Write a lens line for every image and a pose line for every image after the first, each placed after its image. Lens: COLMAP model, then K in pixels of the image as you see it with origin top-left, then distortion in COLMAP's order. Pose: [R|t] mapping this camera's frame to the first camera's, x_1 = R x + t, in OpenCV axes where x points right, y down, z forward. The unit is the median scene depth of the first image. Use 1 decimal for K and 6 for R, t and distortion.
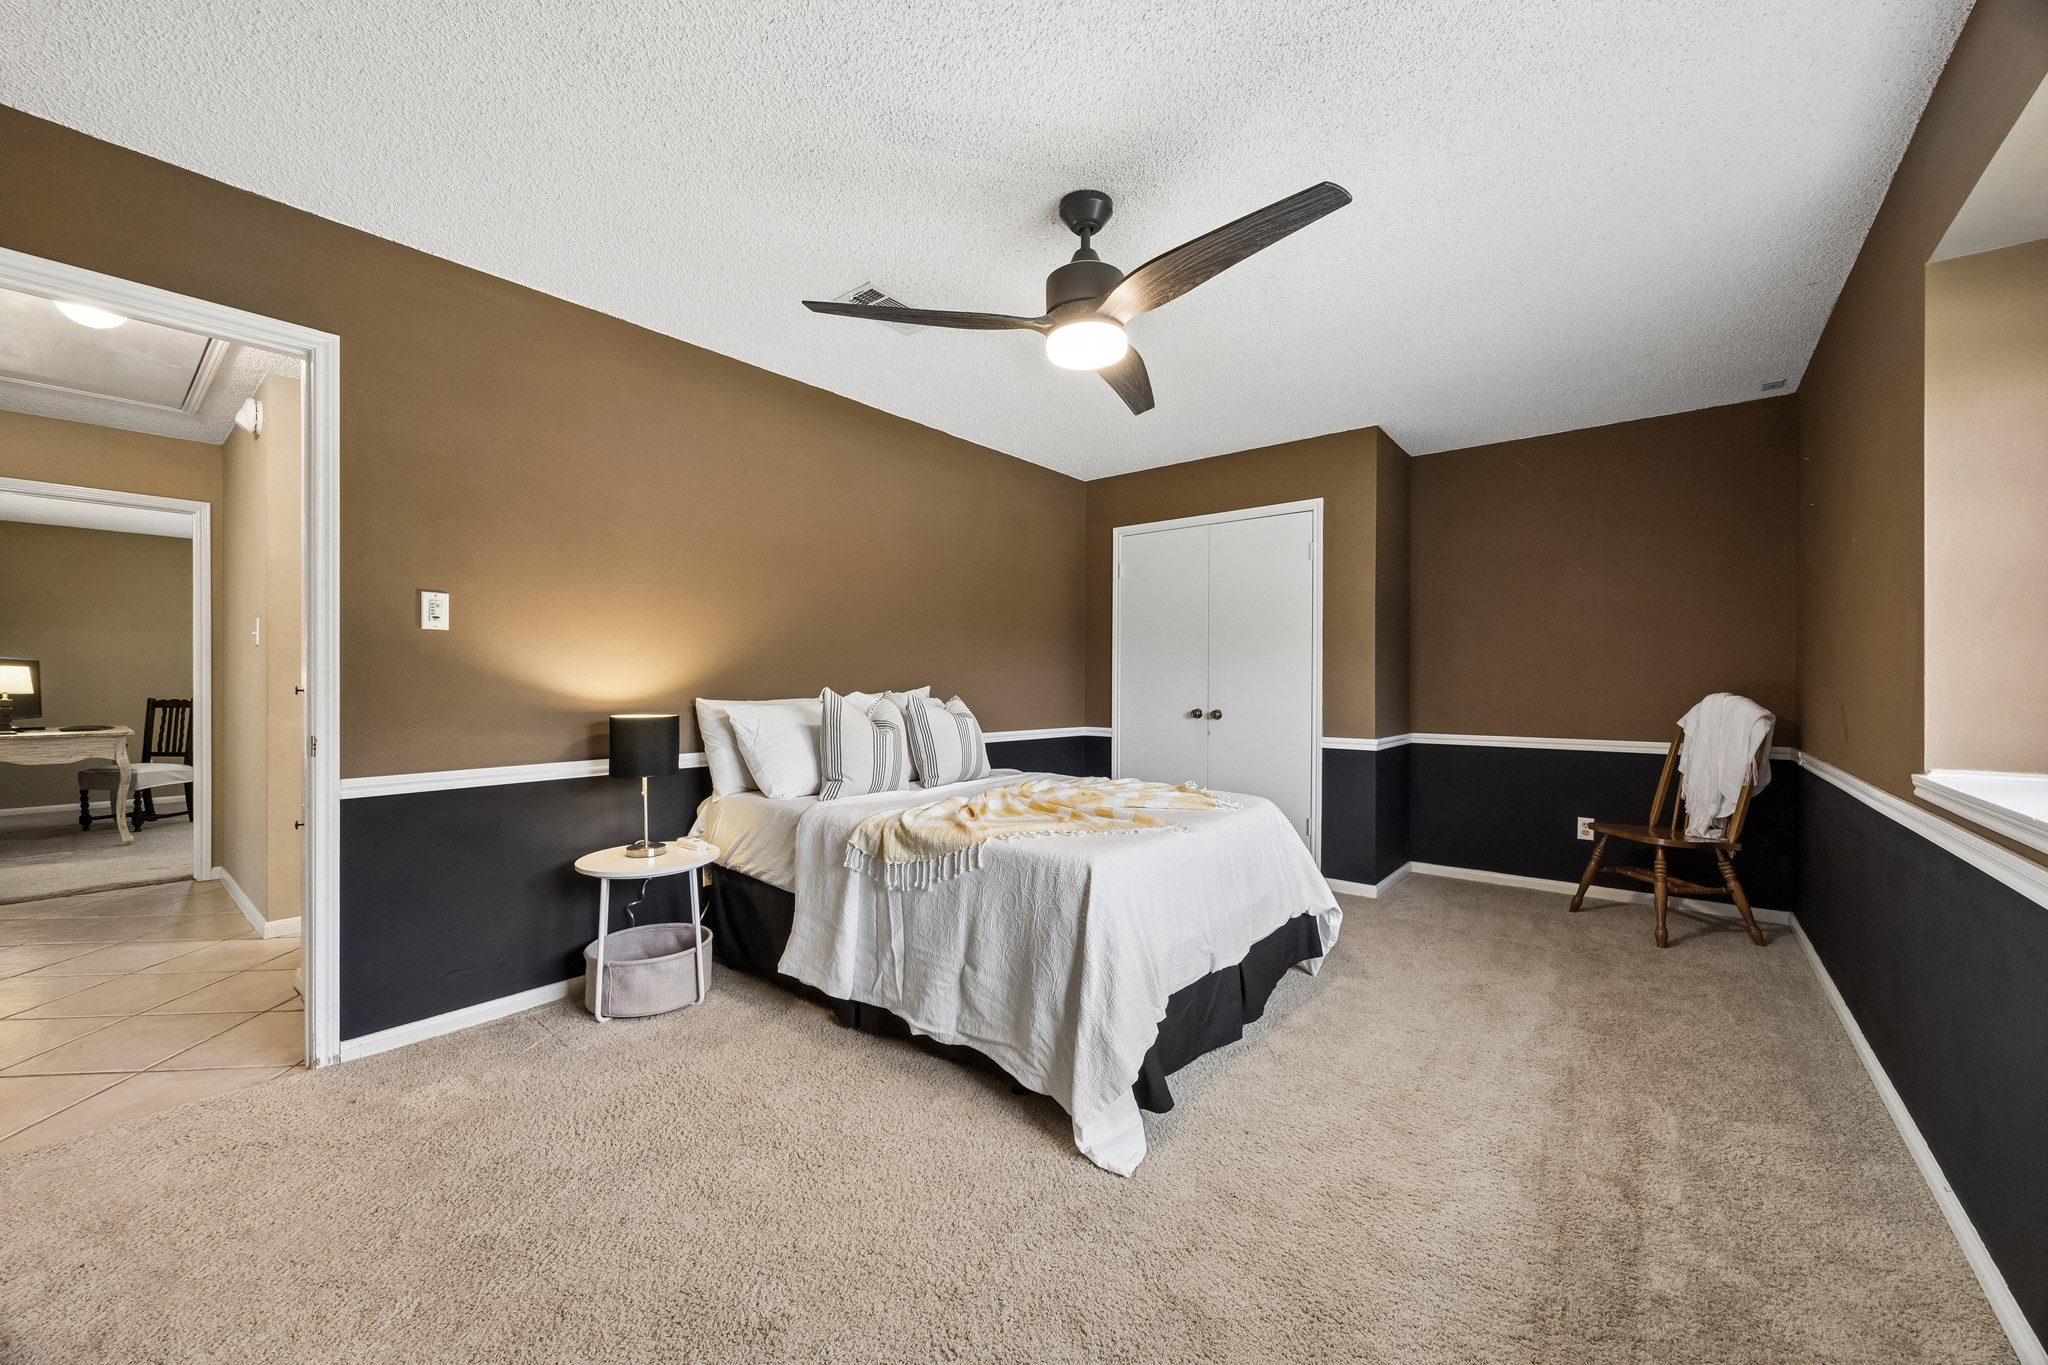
lens RADIAL K [[784.4, 0, 1032.9], [0, 784.4, 687.8], [0, 0, 1]] dist [-0.002936, -0.000245]
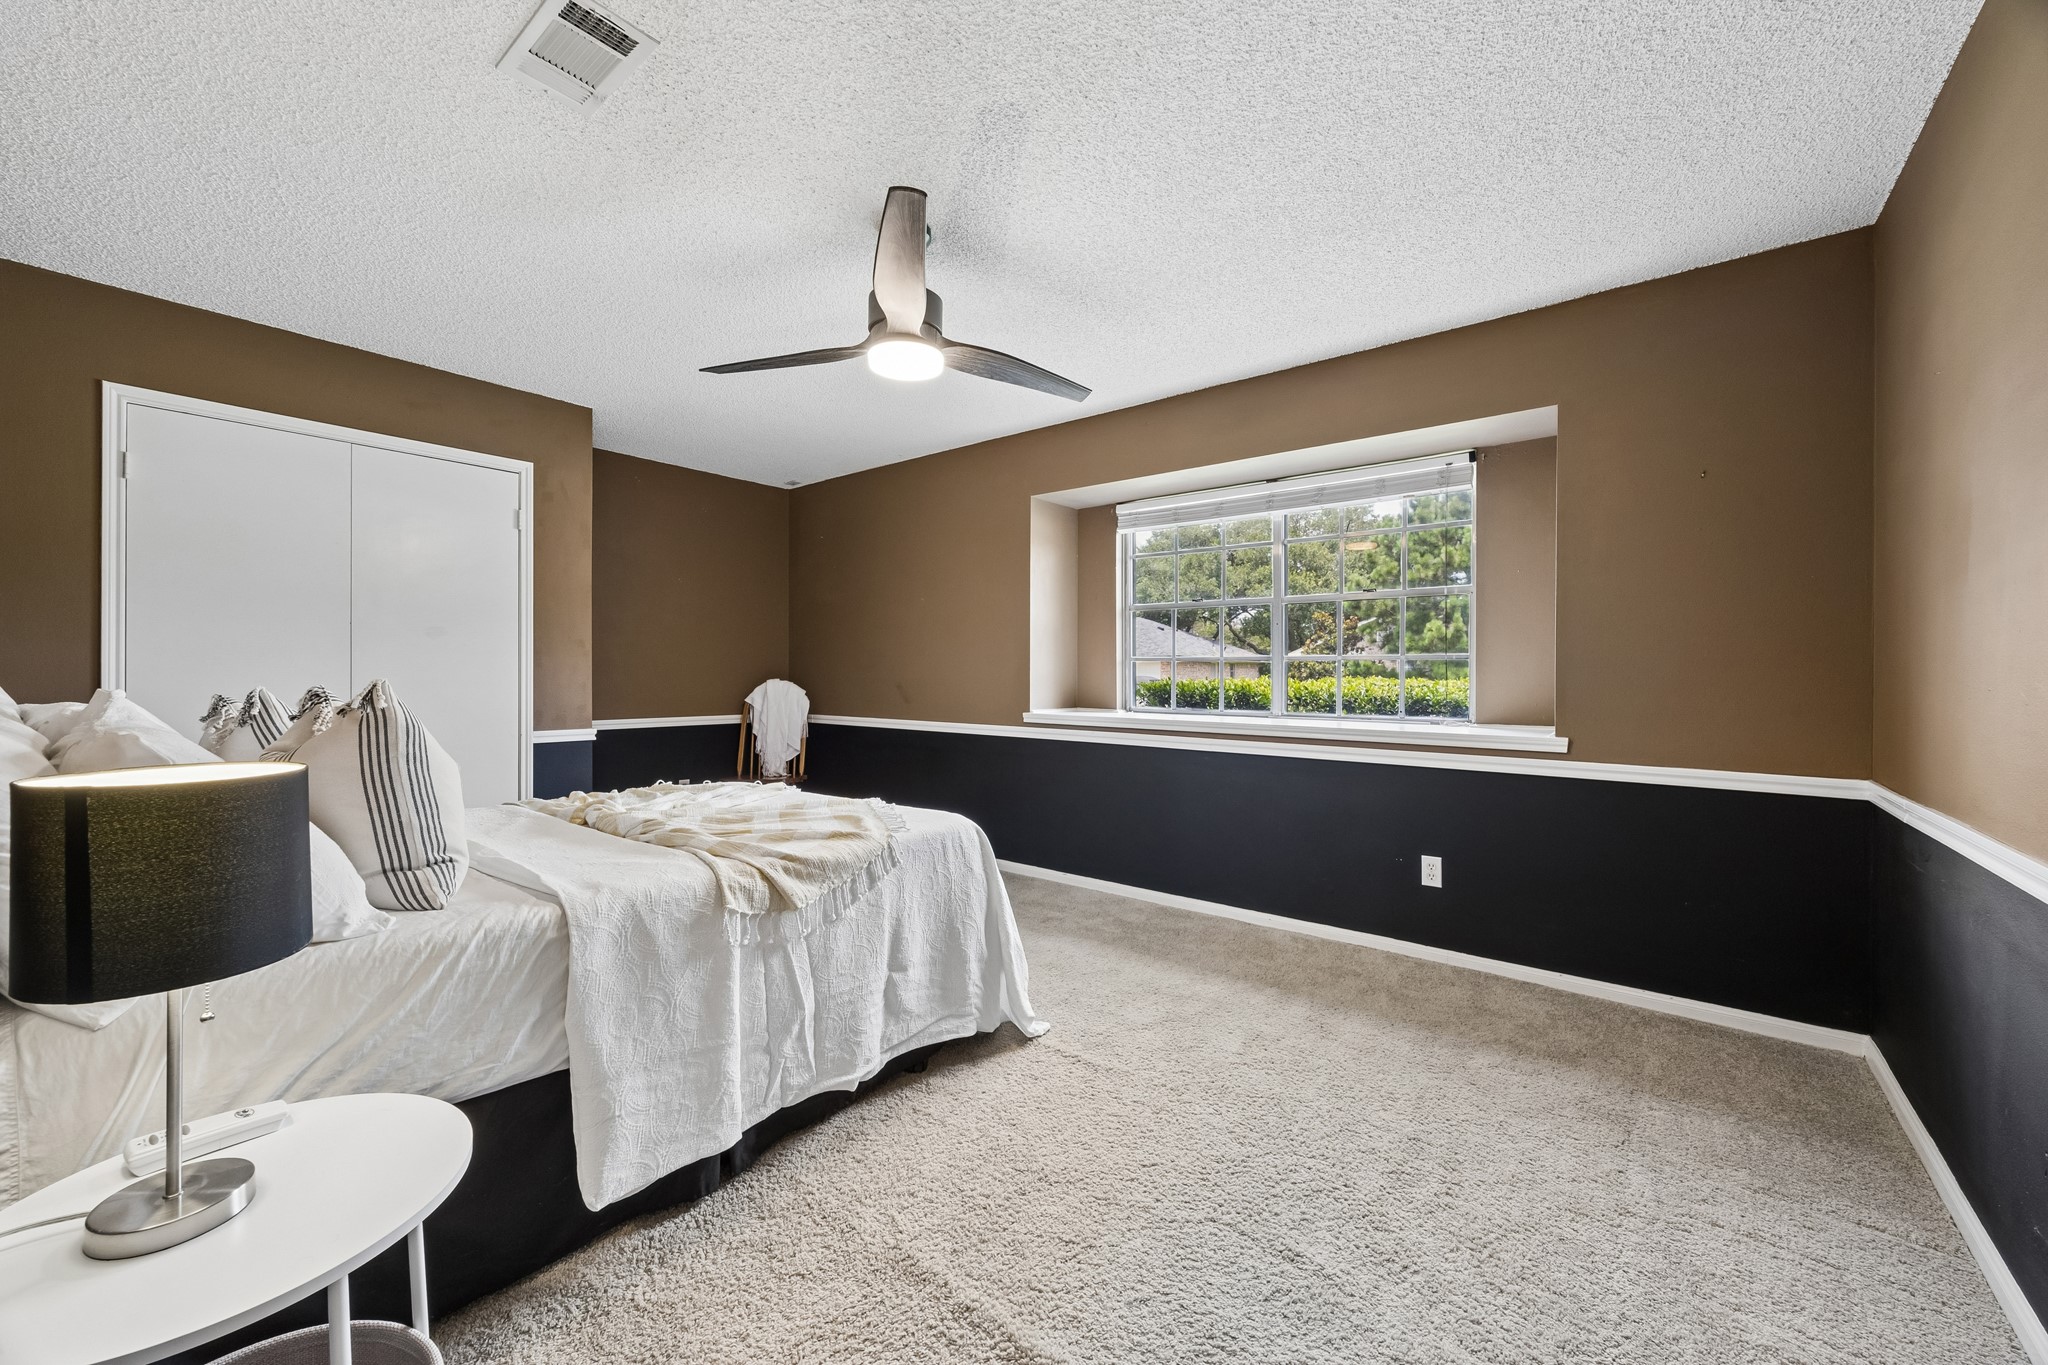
lens RADIAL K [[798.0, 0, 1024.0], [0, 798.0, 682.5], [0, 0, 1]] dist [-0.000752, -0.000068]
pose [[-0.009109, -0.011552, 0.999892, -0.975018], [0.000636, 0.999933, 0.011558, -0.004744], [-0.999958, 0.000742, -0.009102, 0.800419]]
